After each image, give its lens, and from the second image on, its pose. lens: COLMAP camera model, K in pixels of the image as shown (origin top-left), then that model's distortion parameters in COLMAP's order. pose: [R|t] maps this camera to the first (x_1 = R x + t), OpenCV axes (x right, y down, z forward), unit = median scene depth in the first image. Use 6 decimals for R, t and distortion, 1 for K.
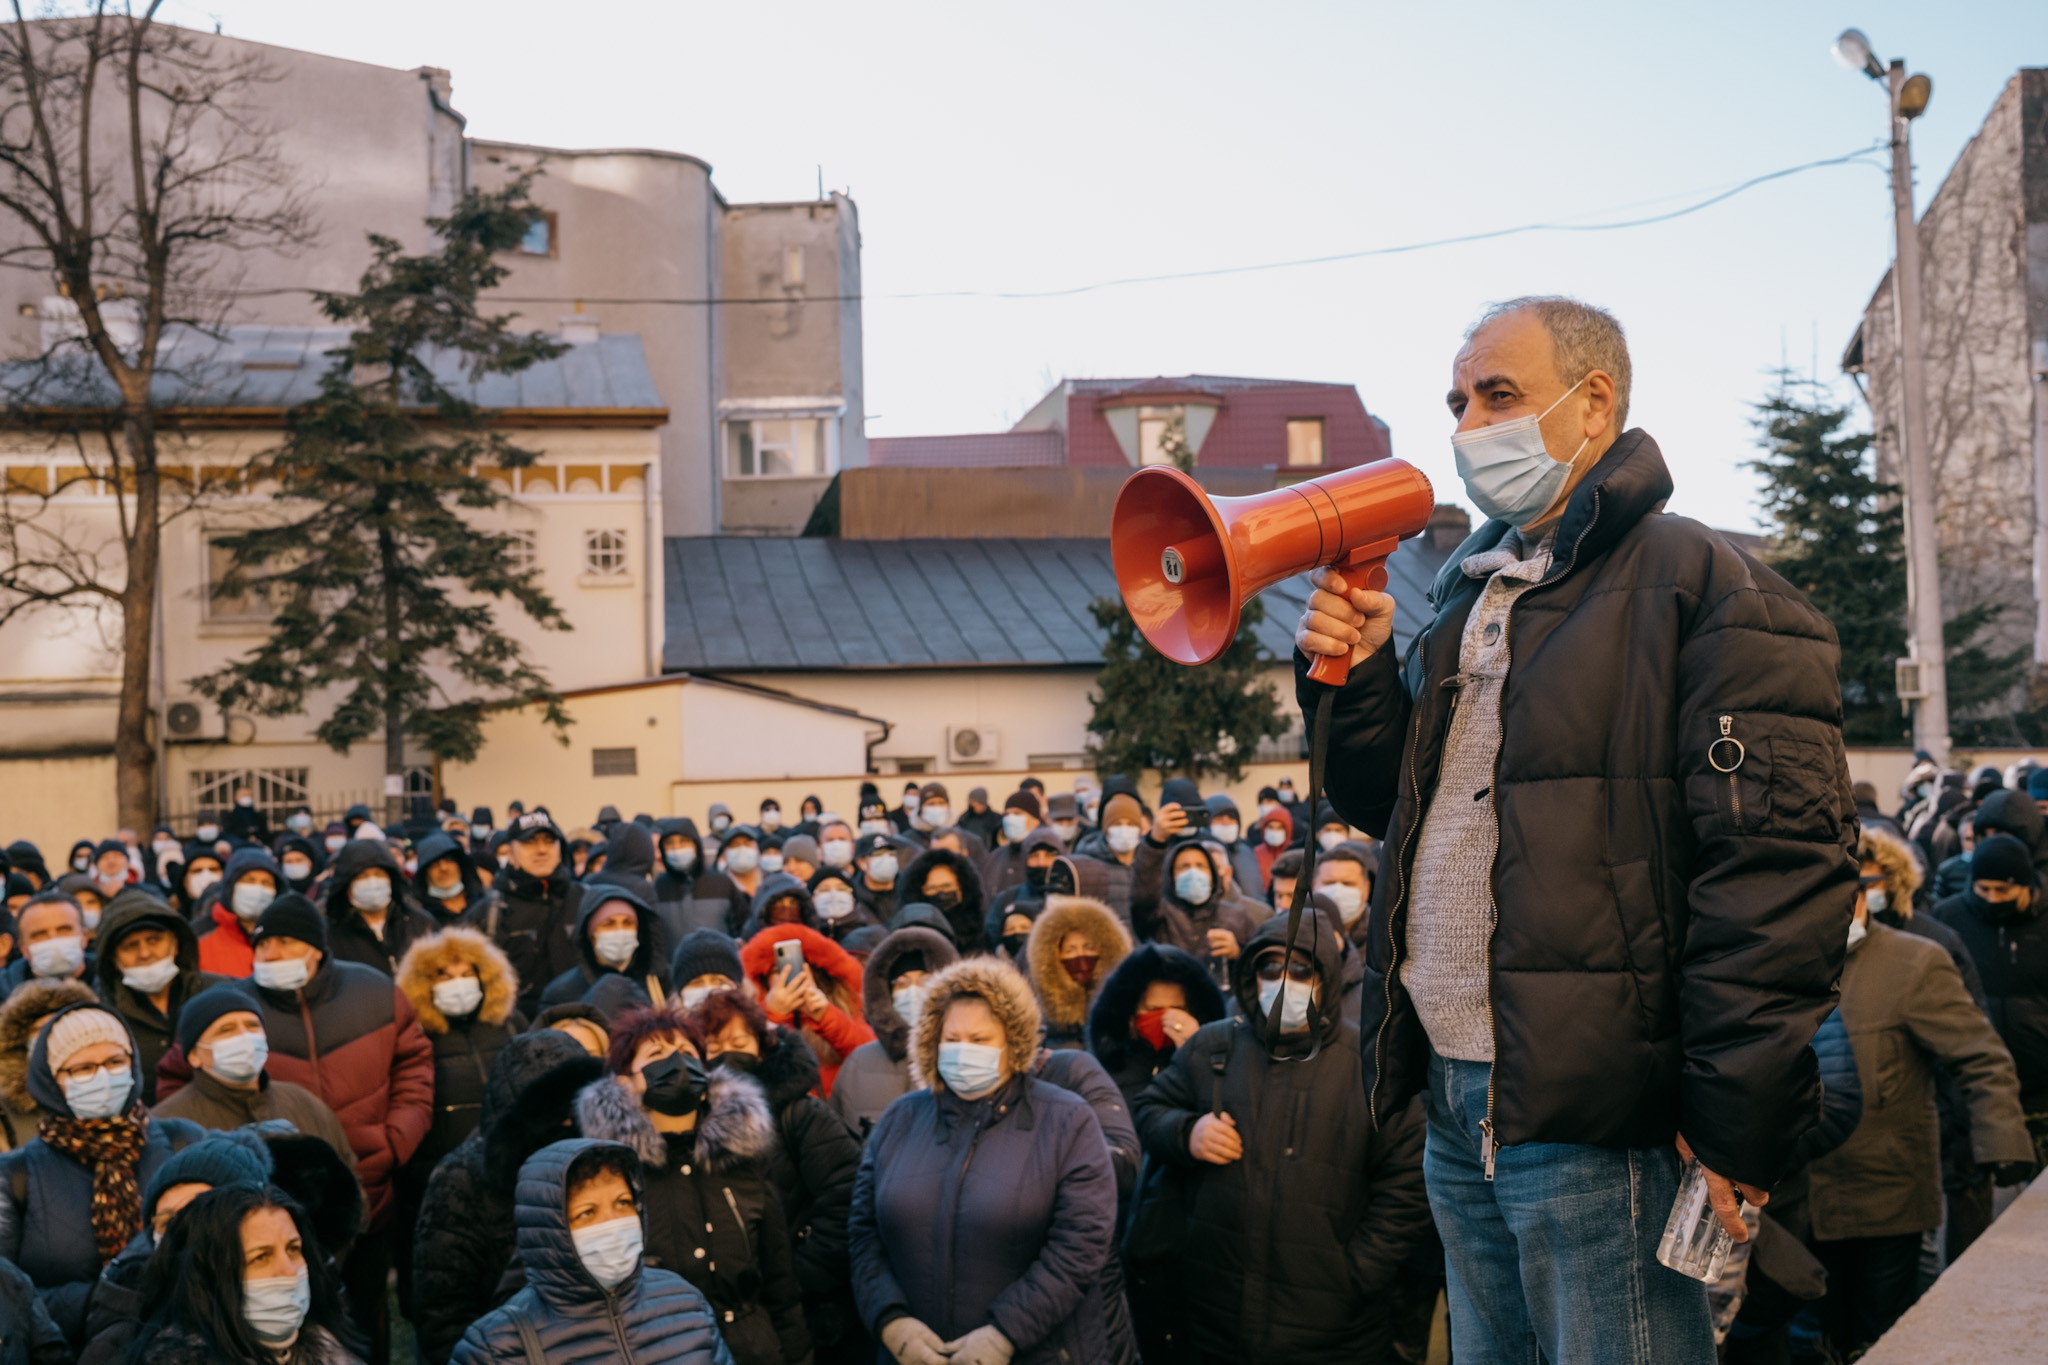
lens RADIAL K [[2056.0, 0, 1024.0], [0, 2056.0, 682.5], [0, 0, 1]] dist [-0.064329, 0.130570]
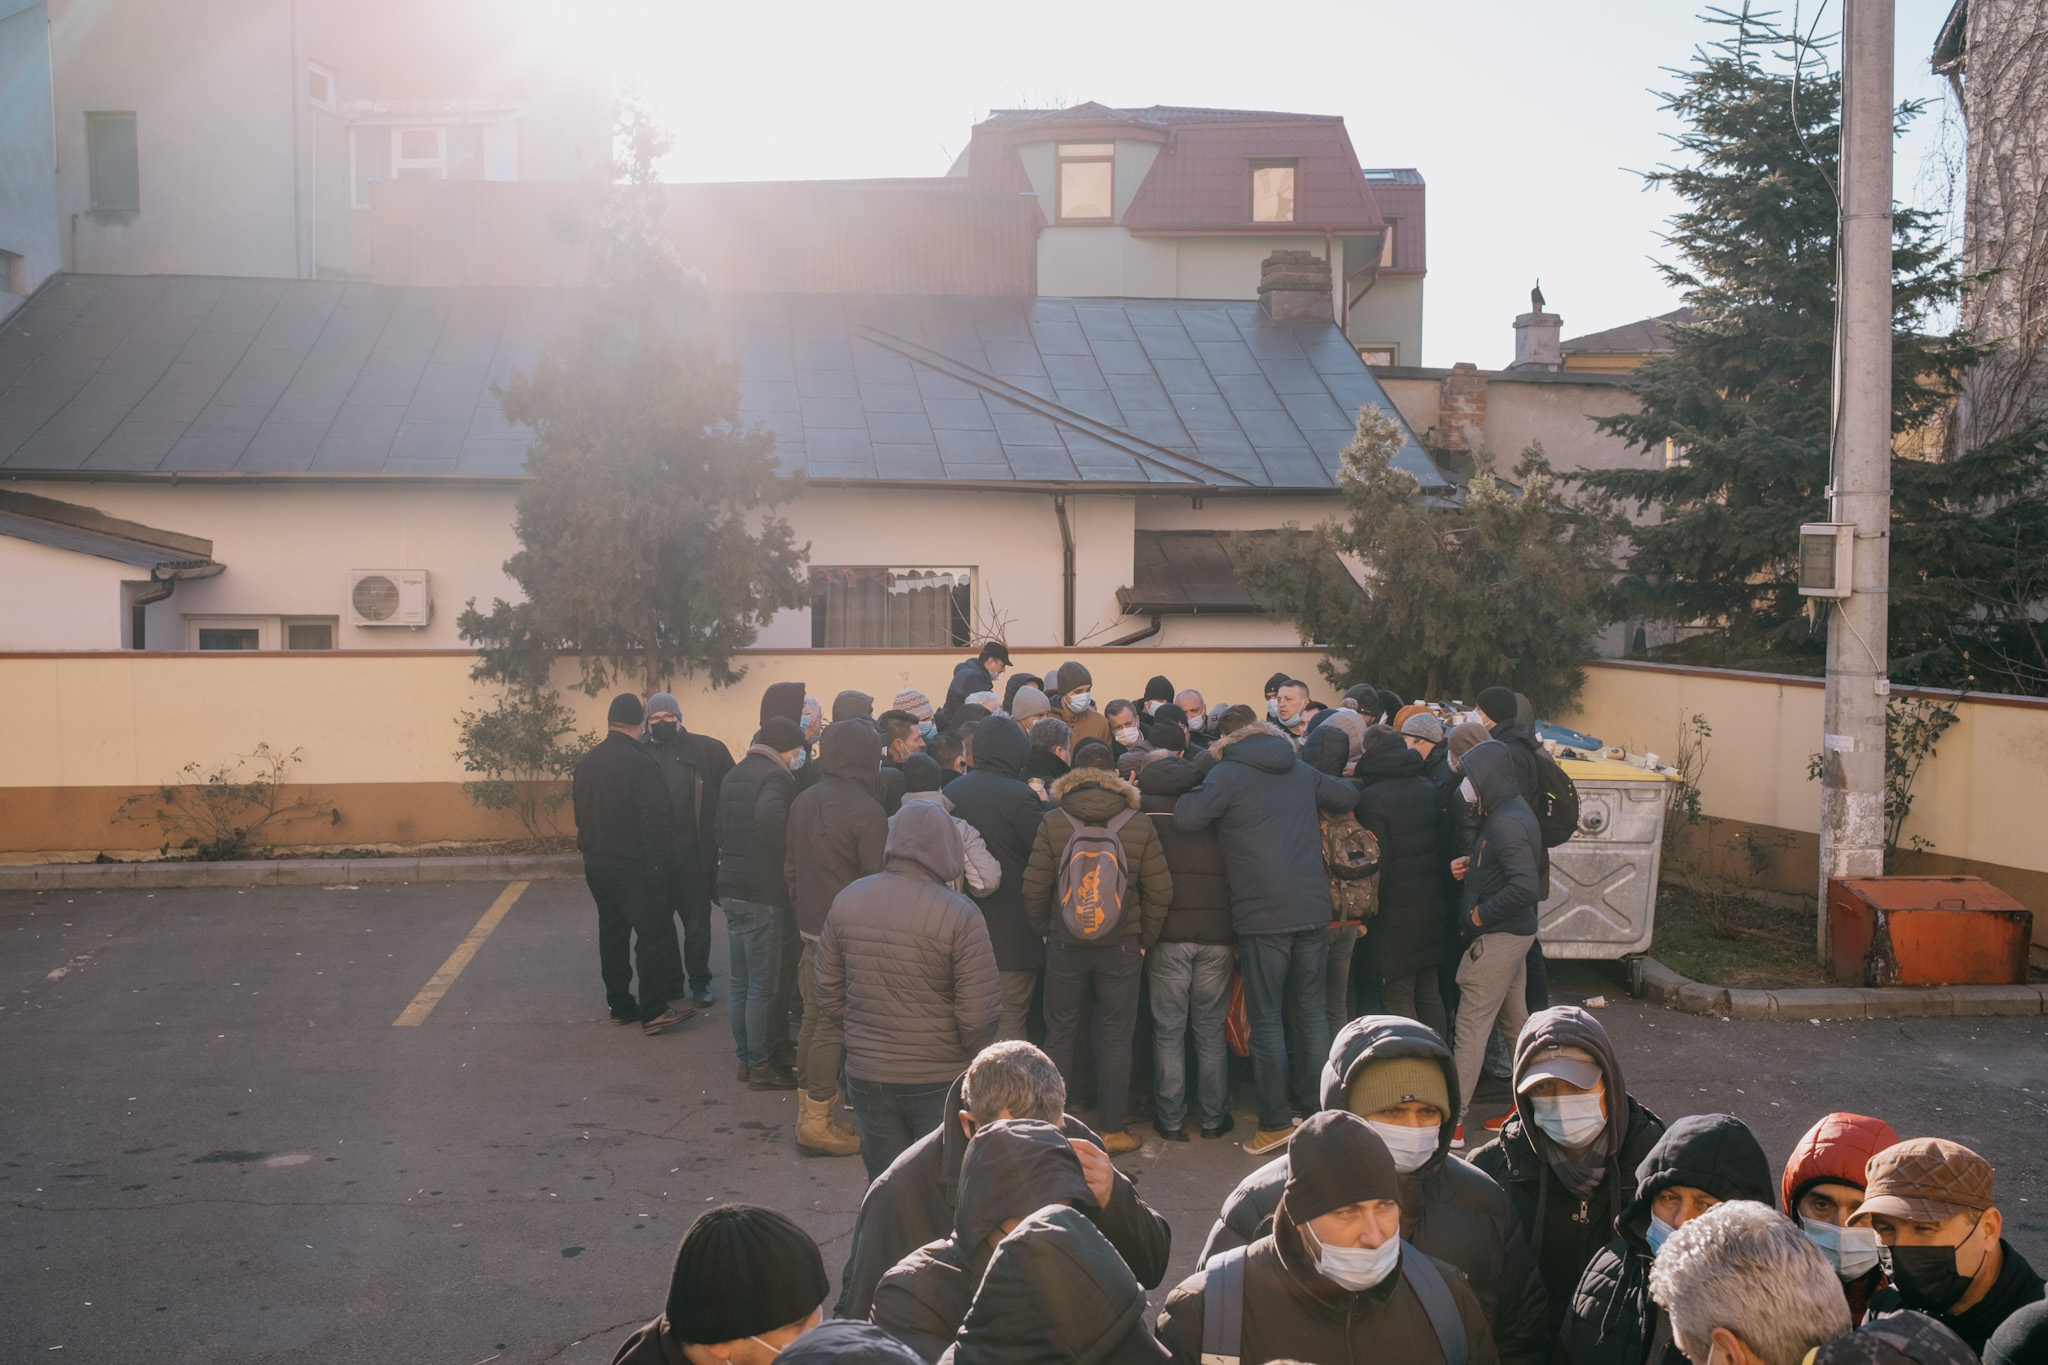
lens RADIAL K [[2056.0, 0, 1024.0], [0, 2056.0, 682.5], [0, 0, 1]] dist [-0.064329, 0.130570]
pose [[0.994037, 0.039921, -0.101475, 0.247976], [-0.029756, 0.994564, 0.099789, -0.014648], [0.104907, -0.096174, 0.989821, 0.398238]]
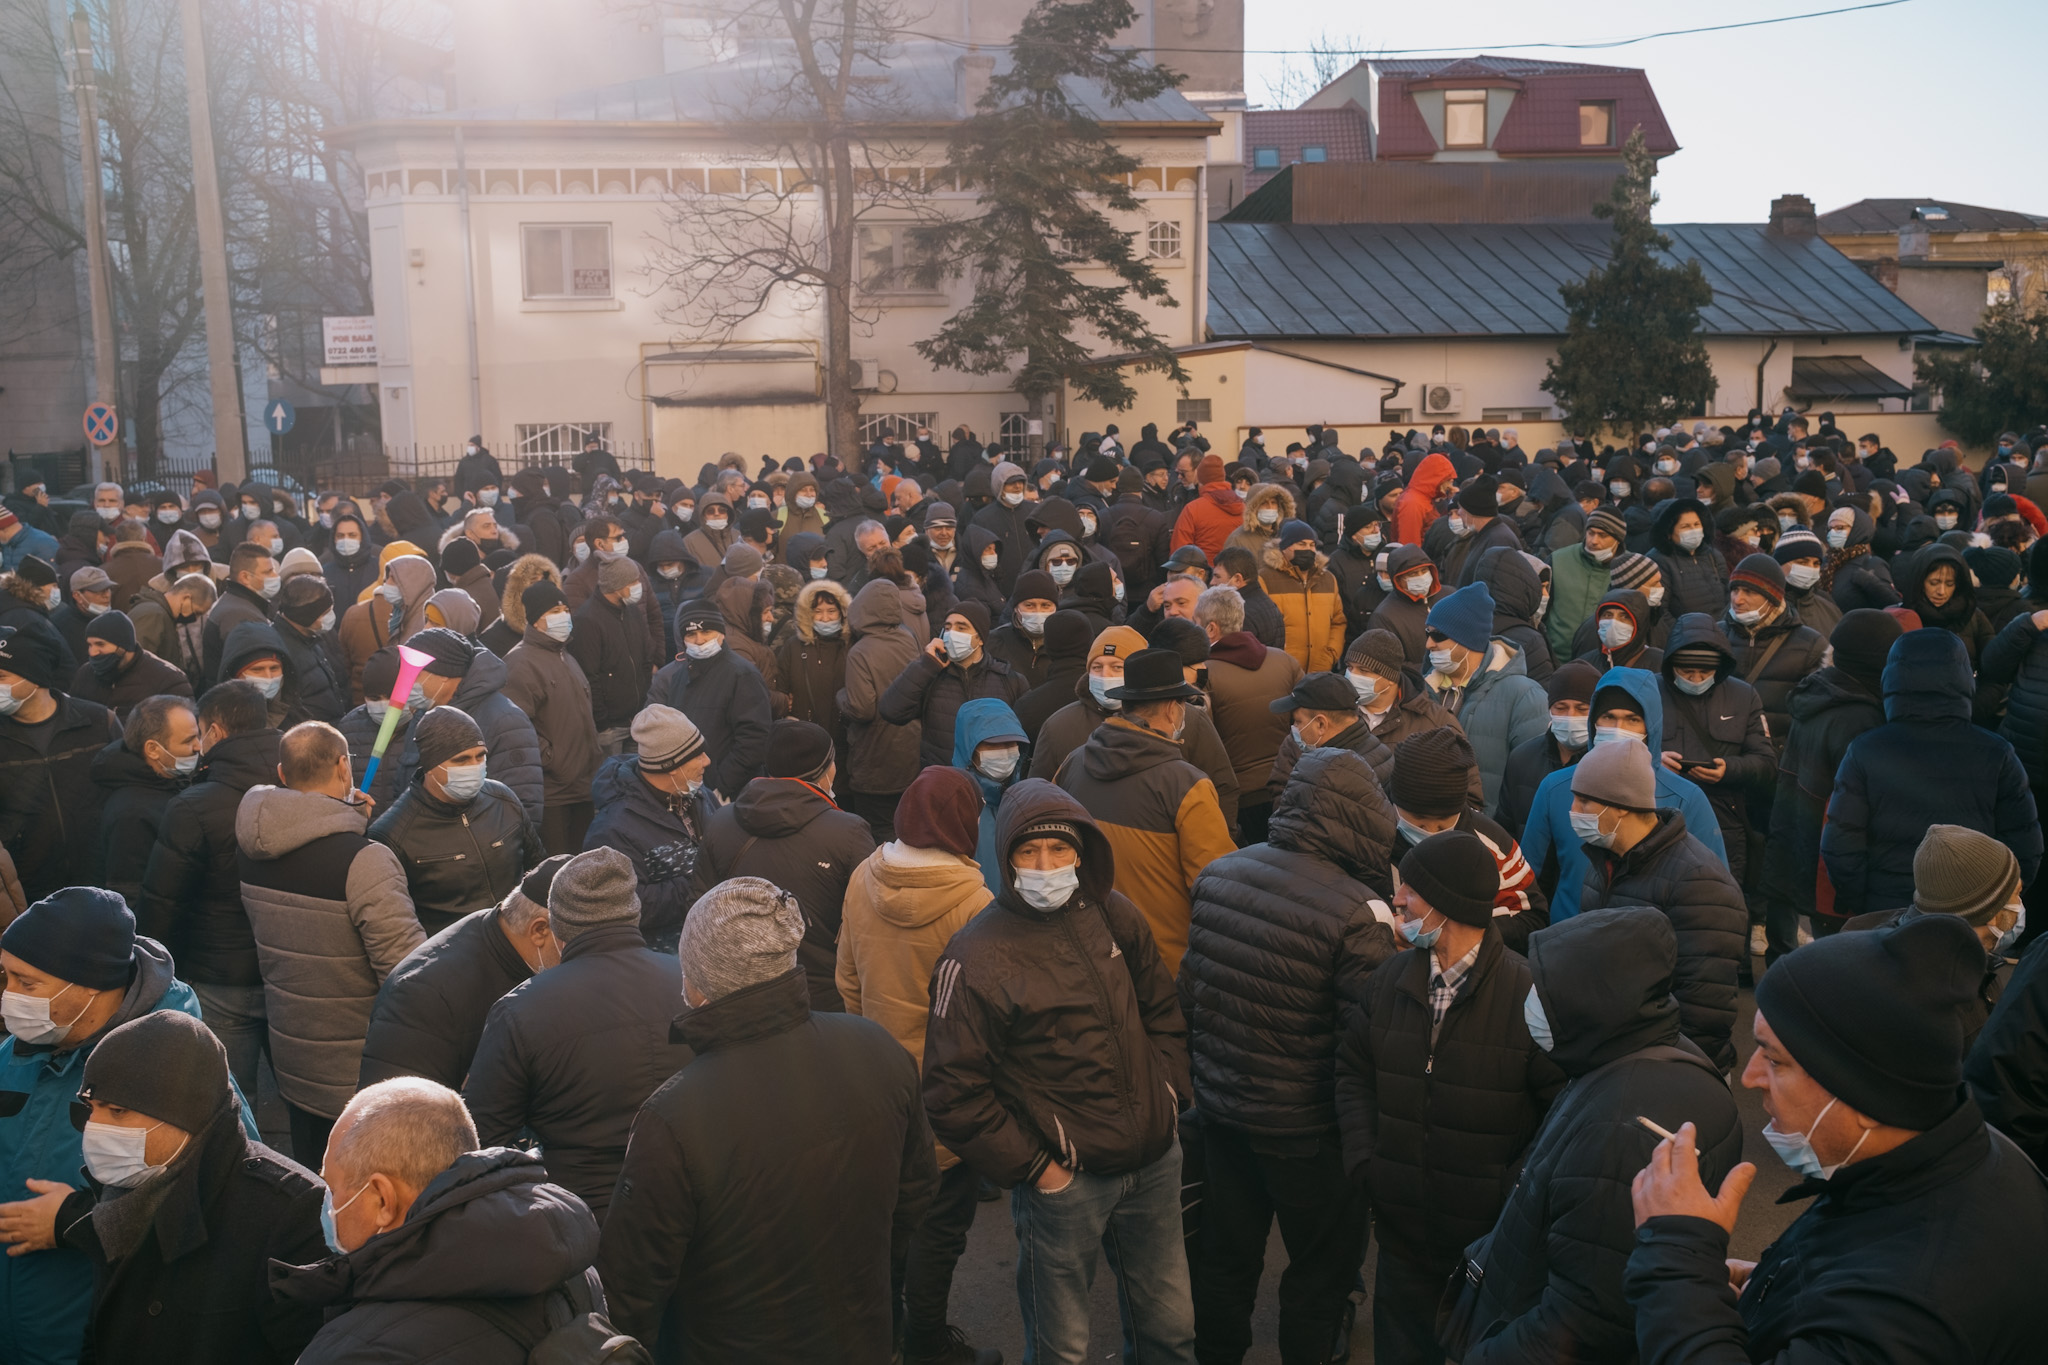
lens RADIAL K [[2125.9, 0, 1024.0], [0, 2125.9, 682.5], [0, 0, 1]] dist [-0.006285, 0.002305]
pose [[0.999506, 0.013010, -0.028598, -0.247059], [-0.008323, 0.987358, 0.158286, -0.002330], [0.030296, -0.157969, 0.986979, -0.309449]]
